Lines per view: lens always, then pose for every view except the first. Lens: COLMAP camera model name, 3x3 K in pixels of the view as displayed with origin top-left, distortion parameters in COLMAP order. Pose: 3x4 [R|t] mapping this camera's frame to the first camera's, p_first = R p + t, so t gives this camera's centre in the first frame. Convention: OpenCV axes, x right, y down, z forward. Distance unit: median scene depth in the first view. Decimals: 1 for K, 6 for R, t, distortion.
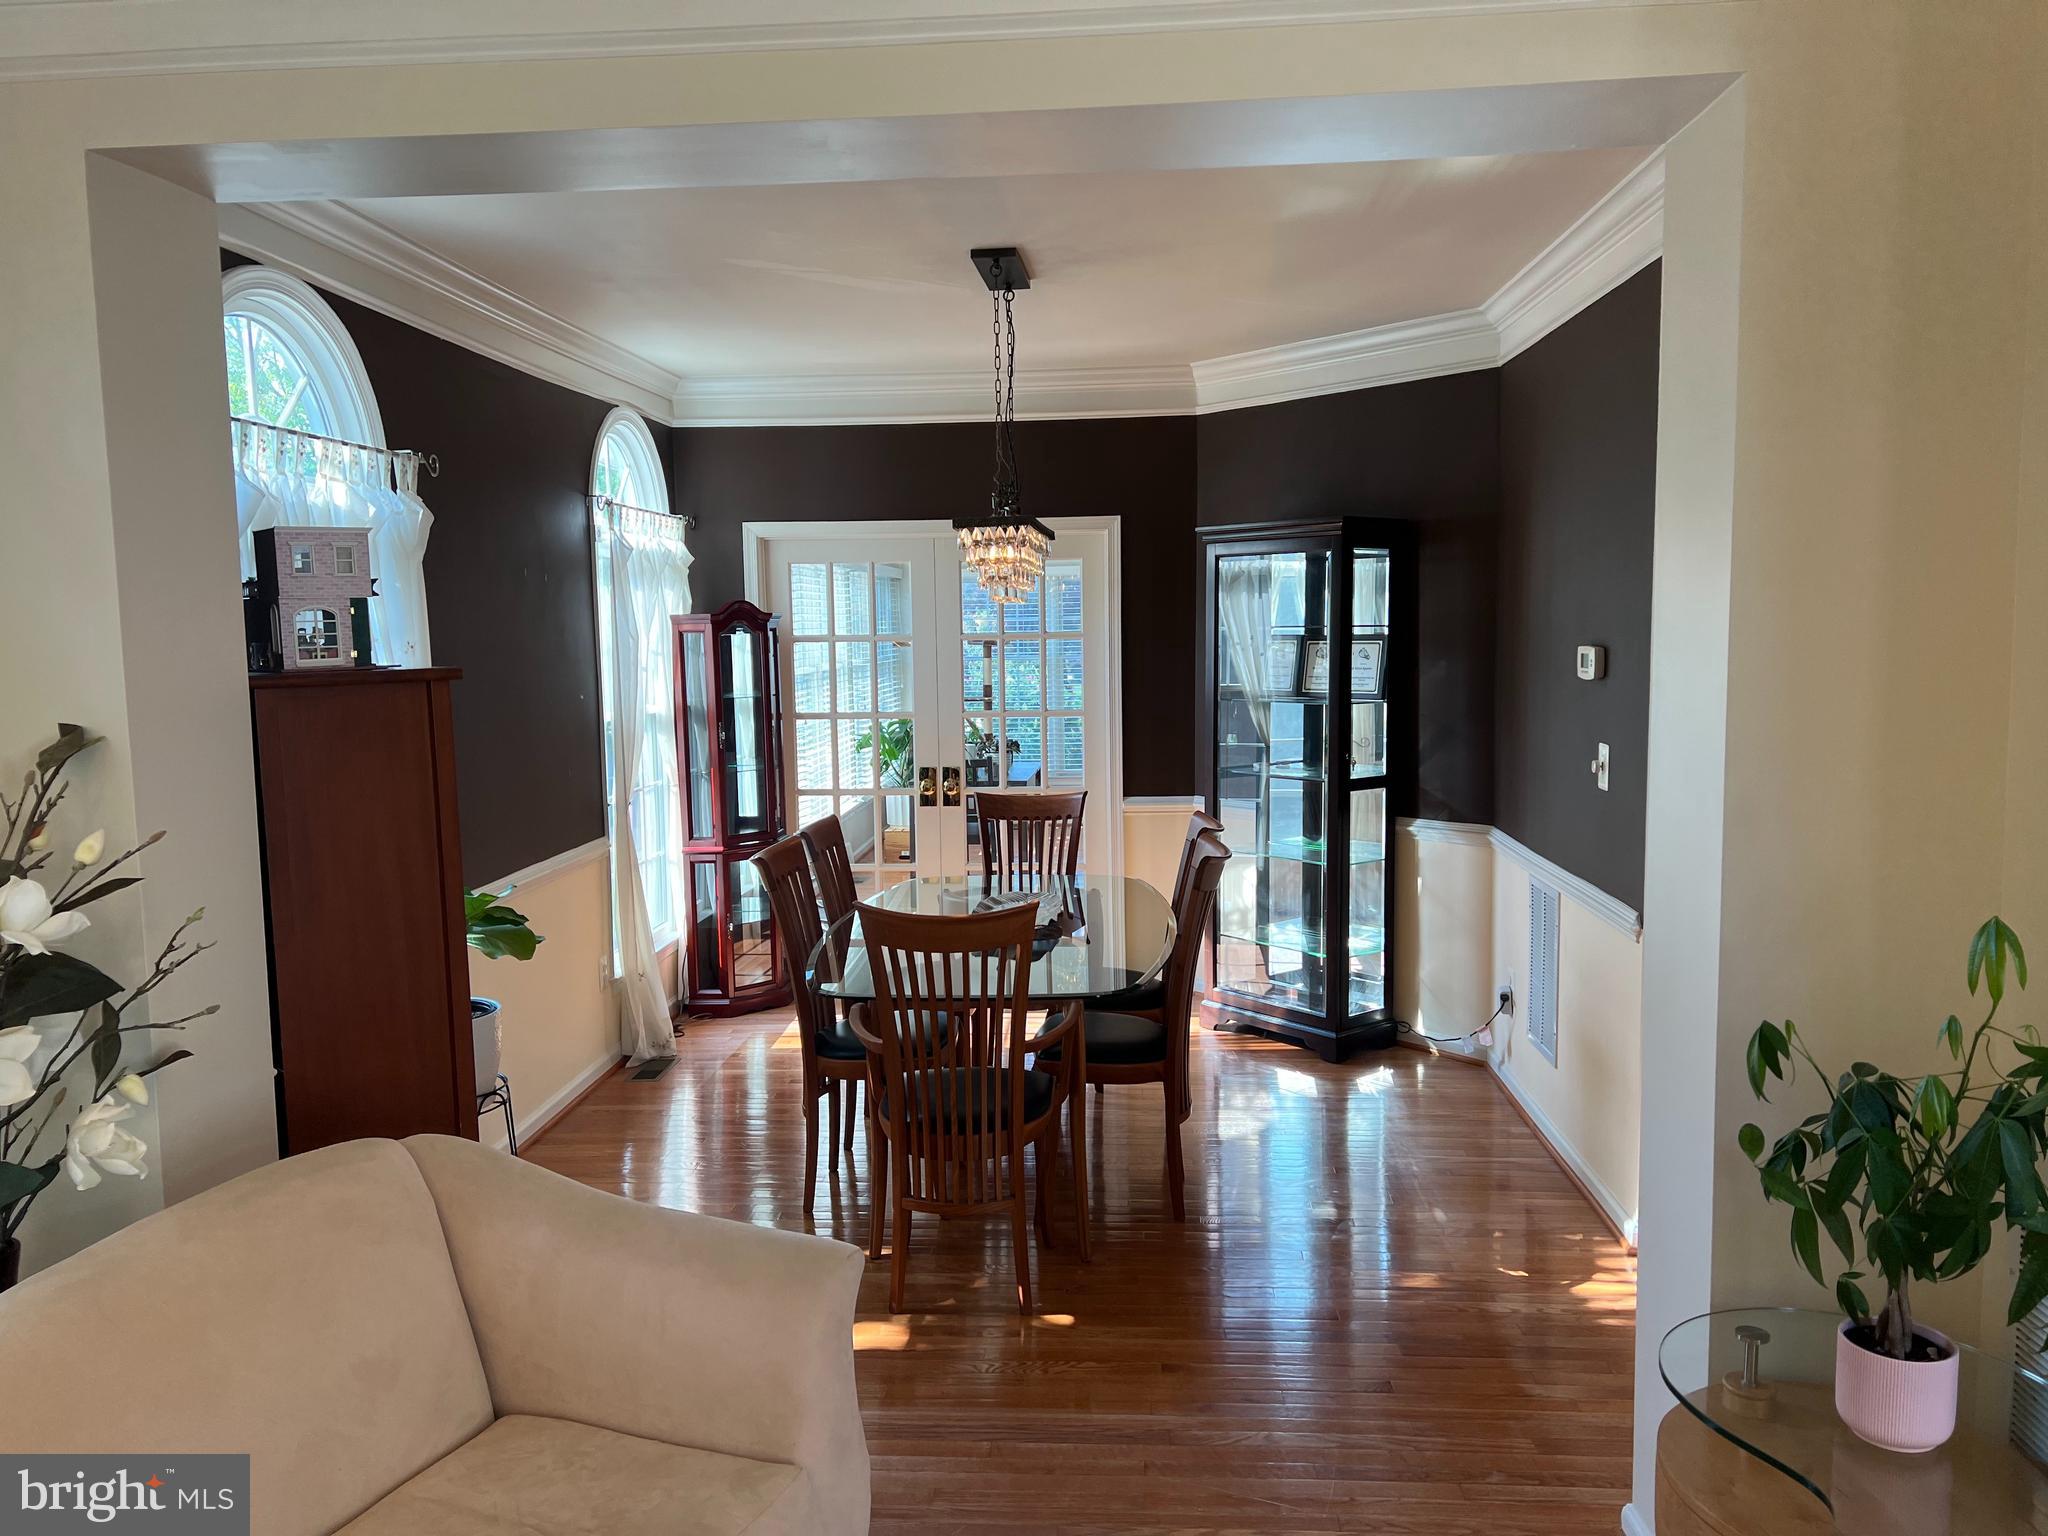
lens RADIAL K [[1550.3, 0, 1025.9], [0, 1550.3, 768.7], [0, 0, 1]] dist [0.049695, -0.053954]
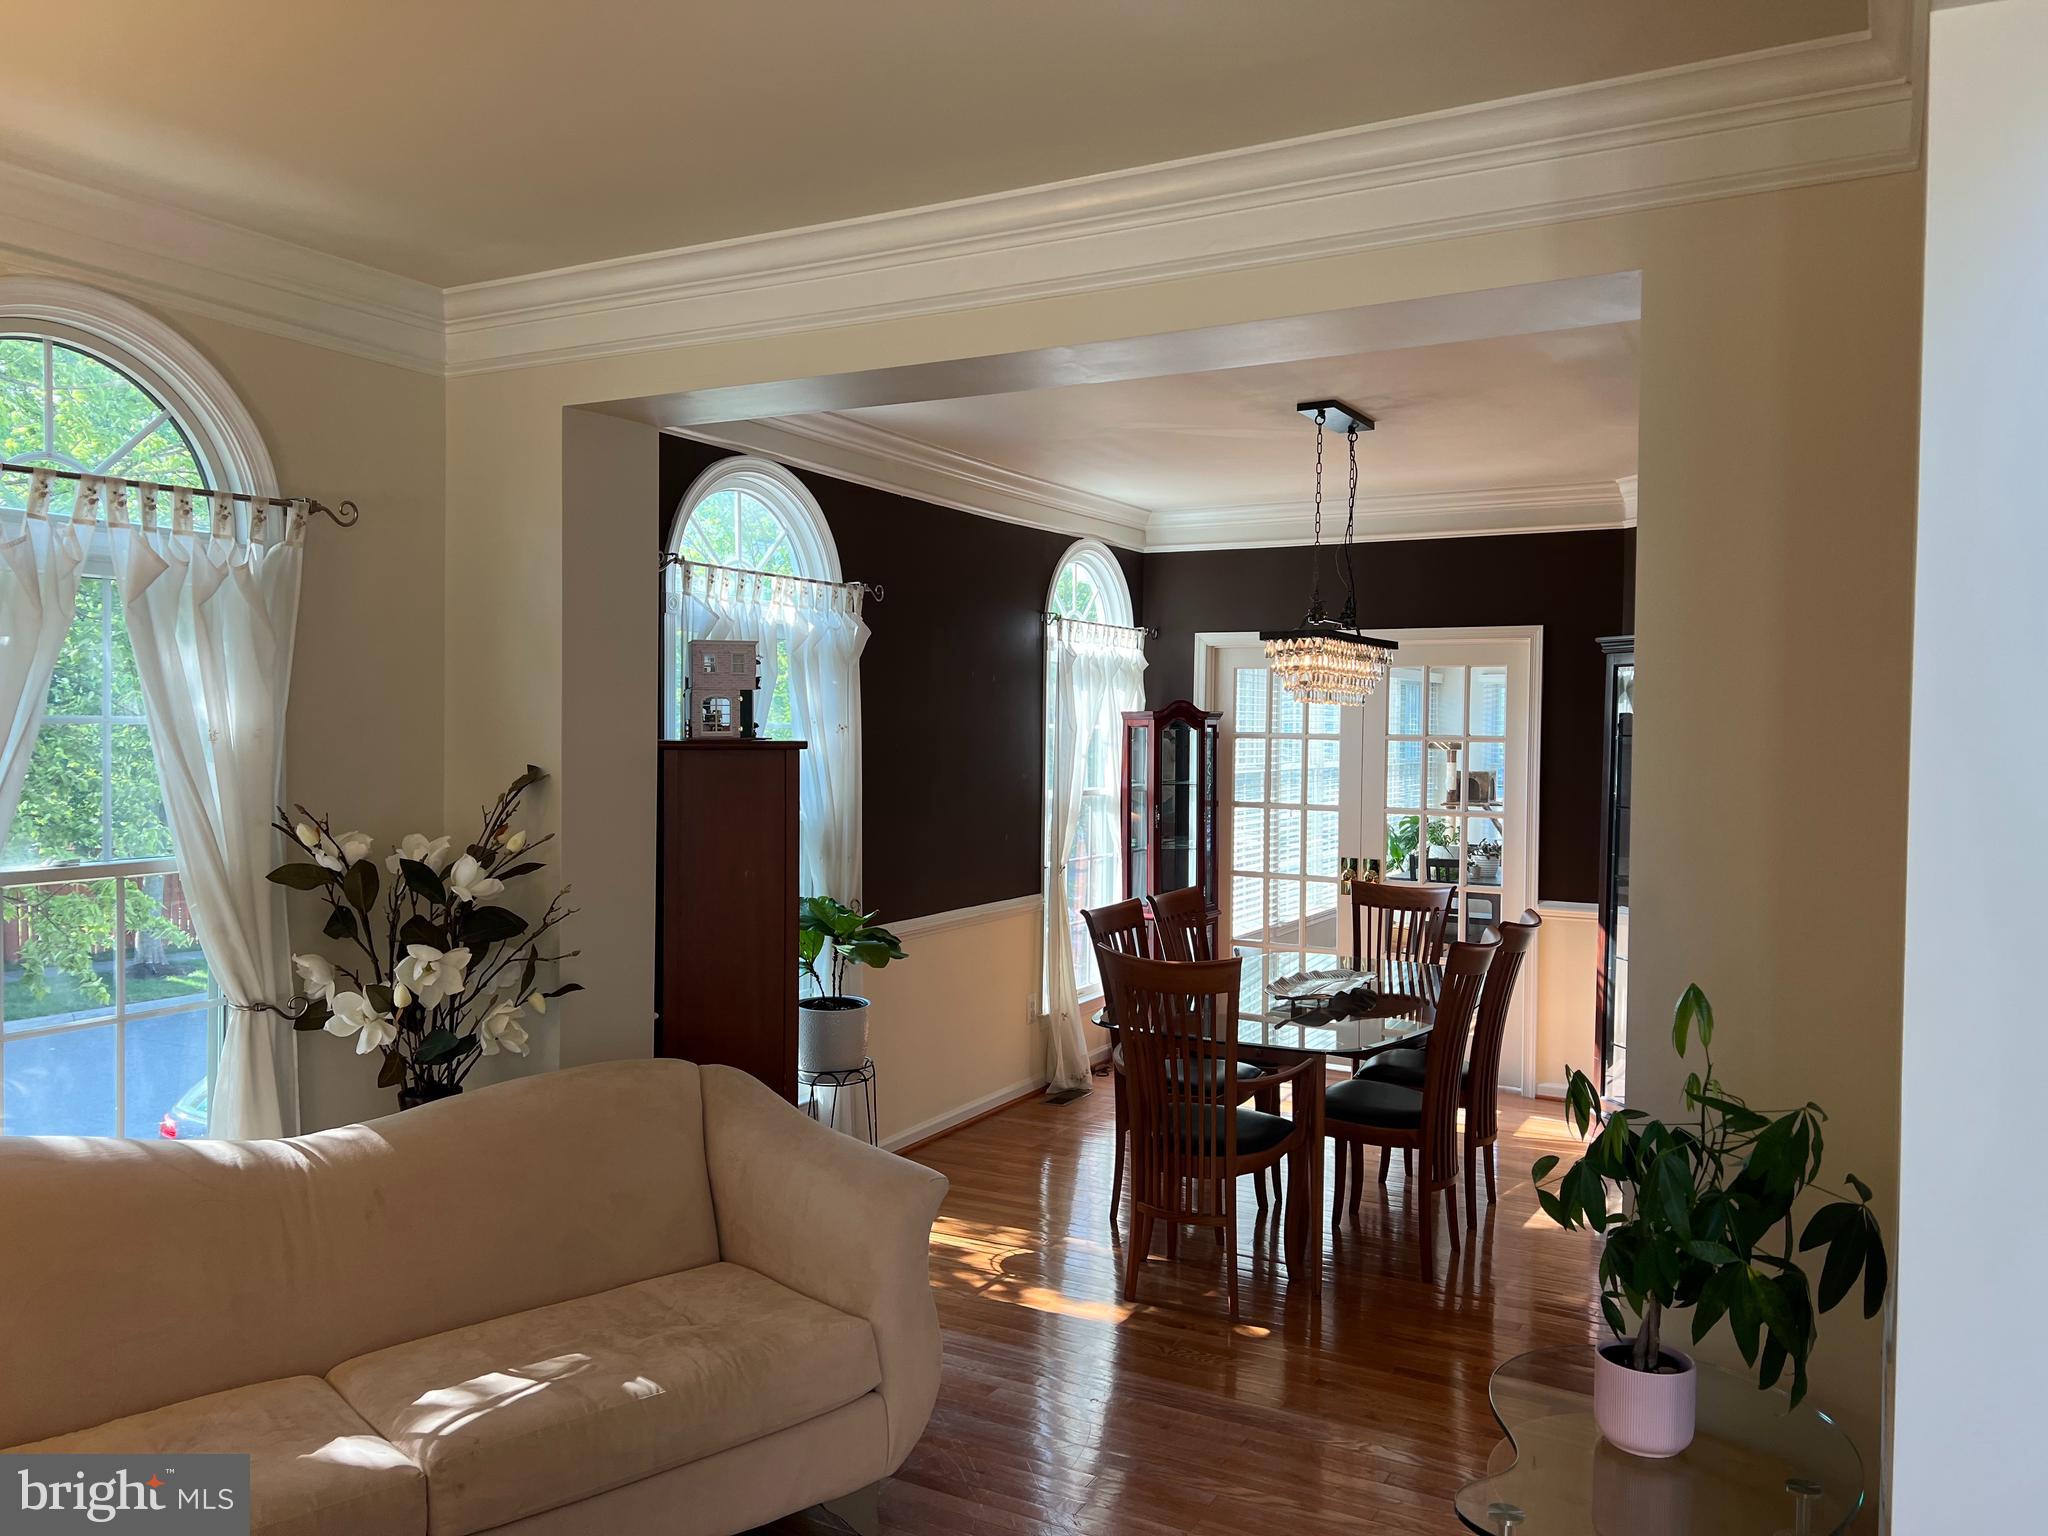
lens RADIAL K [[1550.3, 0, 1024.2], [0, 1550.3, 754.9], [0, 0, 1]] dist [0.049695, -0.053954]
pose [[0.901659, 0.034377, -0.431079, 0.232805], [-0.066827, 0.995937, -0.060355, 0.010080], [0.427253, 0.083227, 0.900293, -0.089116]]
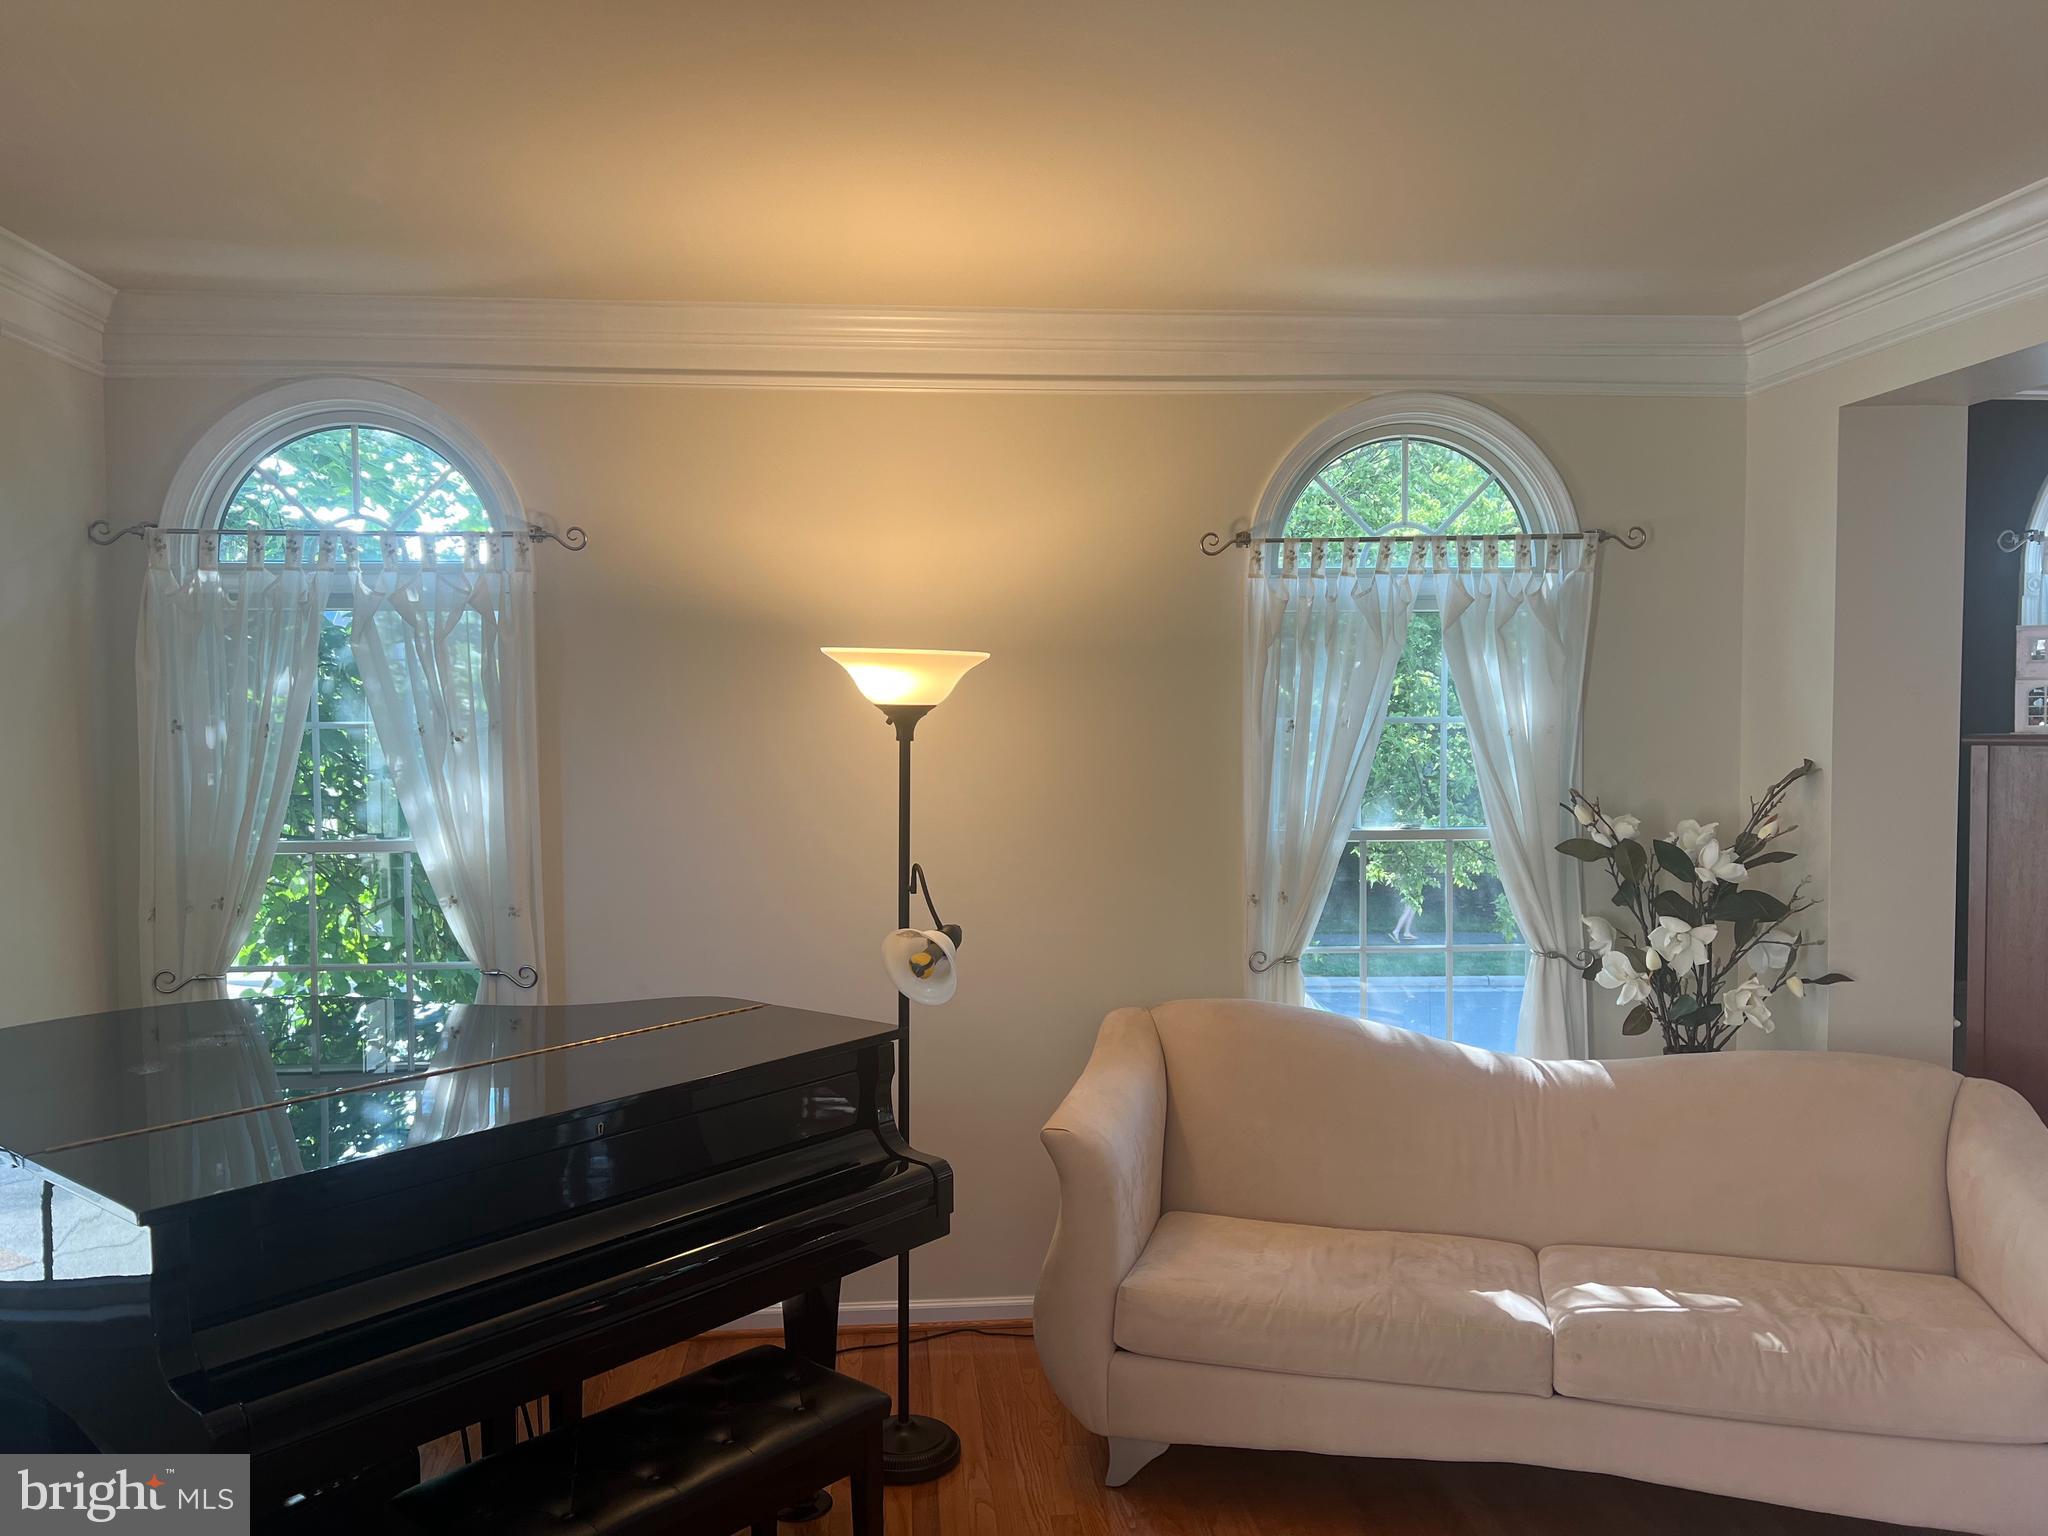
lens RADIAL K [[1550.3, 0, 1027.7], [0, 1550.3, 783.7], [0, 0, 1]] dist [0.049695, -0.053954]
pose [[0.139147, 0.061465, -0.988362, 0.406303], [-0.094165, 0.994370, 0.048582, -0.002913], [0.985784, 0.086310, 0.144152, -0.012892]]
